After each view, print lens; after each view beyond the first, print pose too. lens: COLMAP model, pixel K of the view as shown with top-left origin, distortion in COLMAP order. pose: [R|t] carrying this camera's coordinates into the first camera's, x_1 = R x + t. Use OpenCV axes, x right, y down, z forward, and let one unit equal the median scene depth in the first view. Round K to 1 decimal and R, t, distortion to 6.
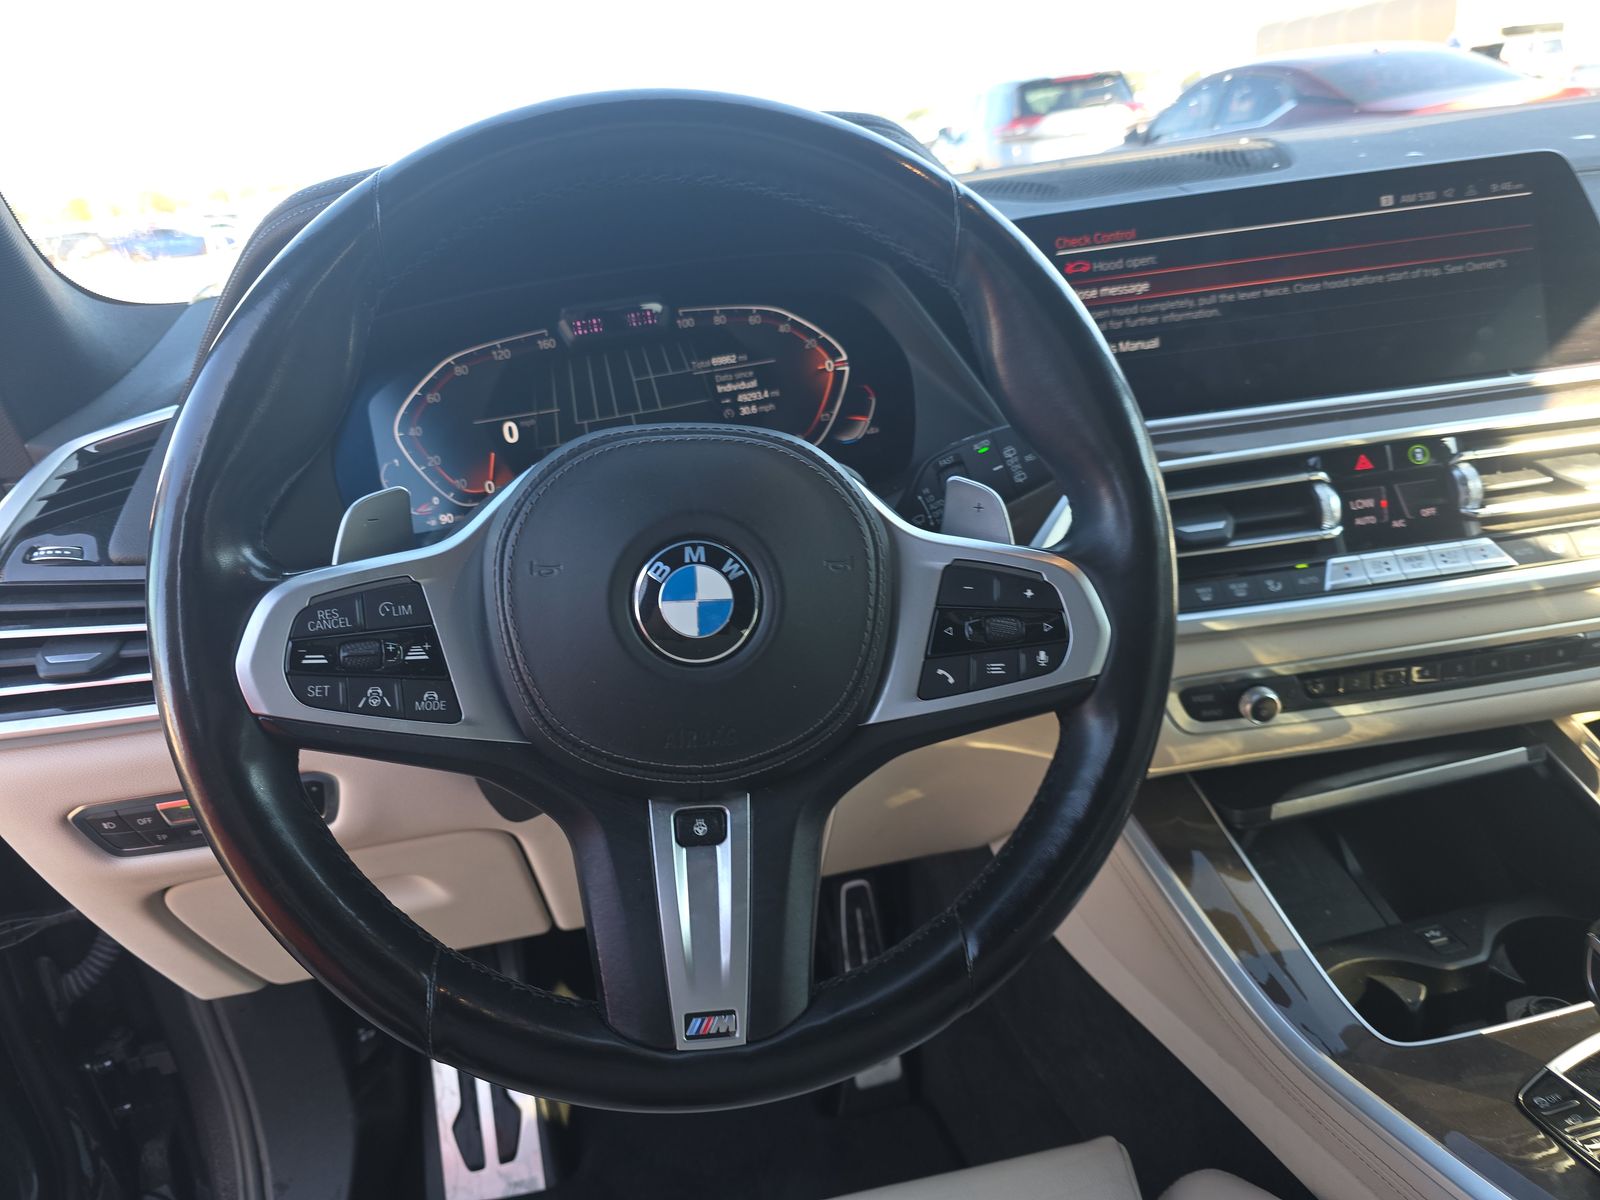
lens RADIAL K [[1052.6, 0, 788.3], [0, 1052.6, 592.8], [0, 0, 1]] dist [0.026397, -0.025471]
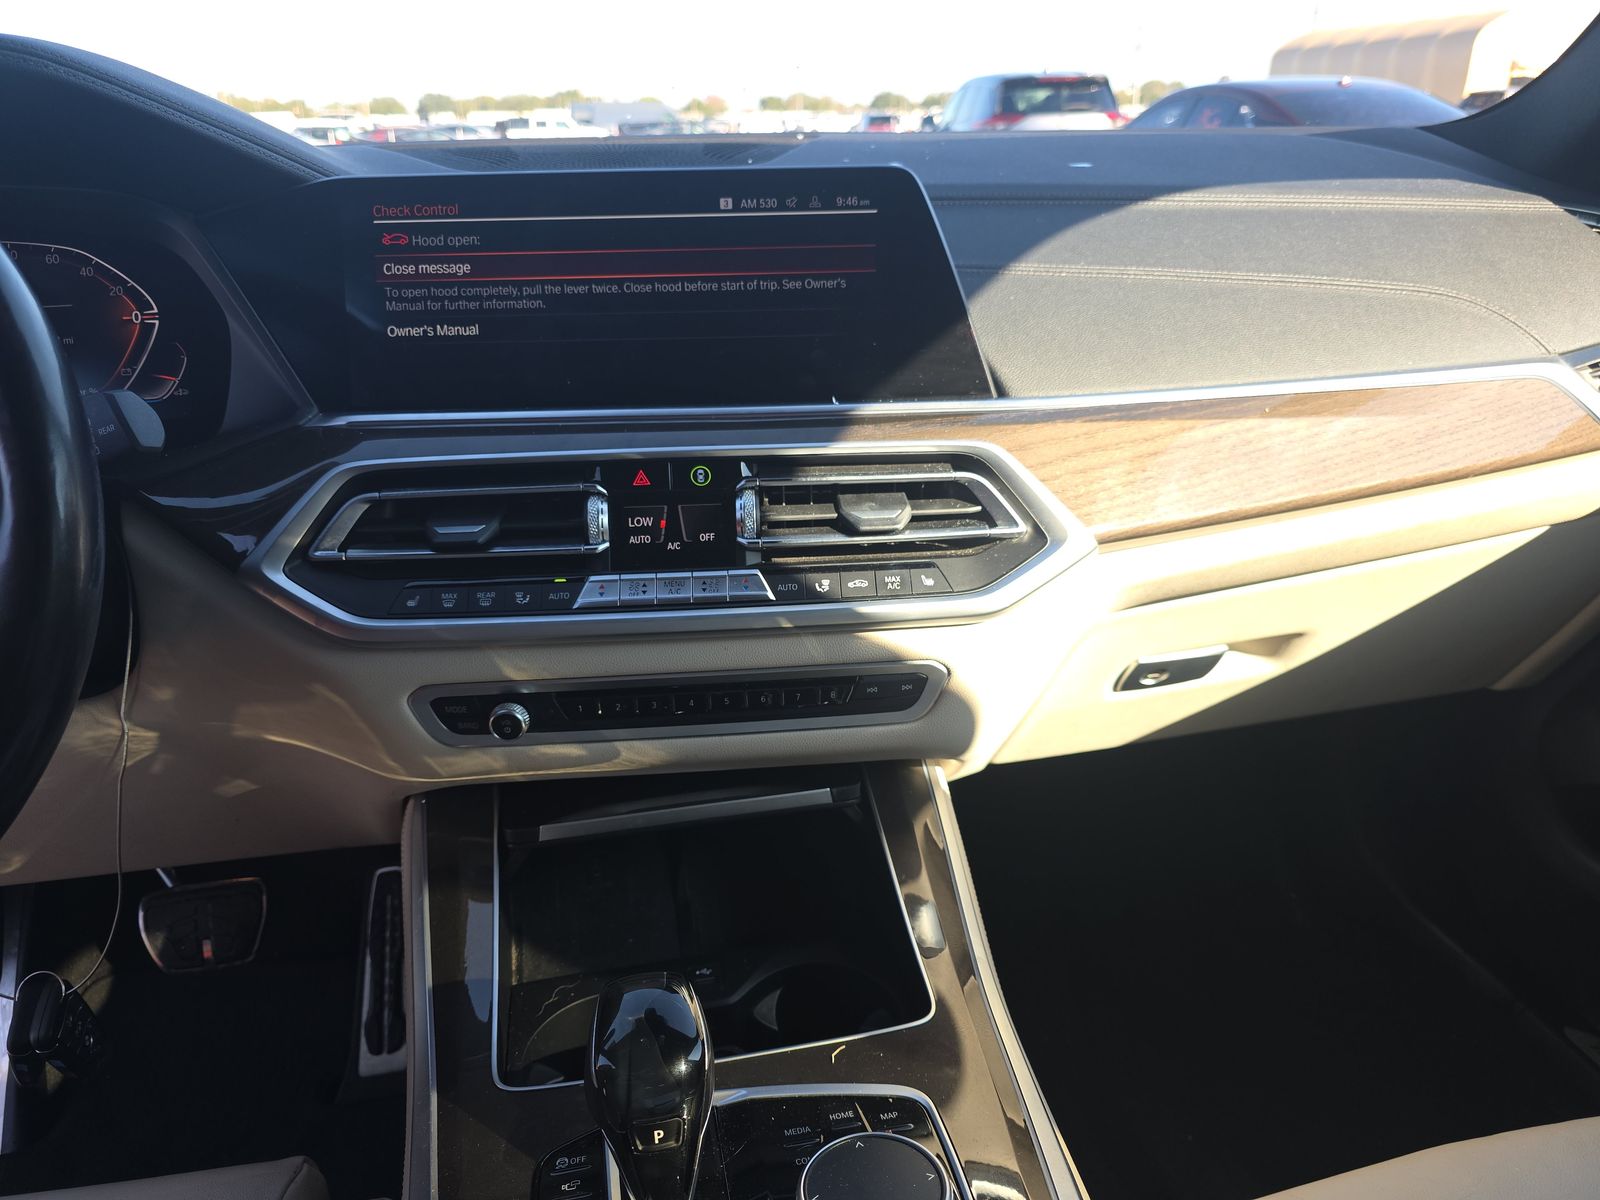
lens RADIAL K [[1052.6, 0, 787.3], [0, 1052.6, 613.3], [0, 0, 1]] dist [0.026397, -0.025471]
pose [[0.995052, 0.092929, 0.035159, 0.616907], [-0.094191, 0.994899, 0.036101, -0.046198], [-0.031624, -0.039234, 0.998729, 0.045196]]
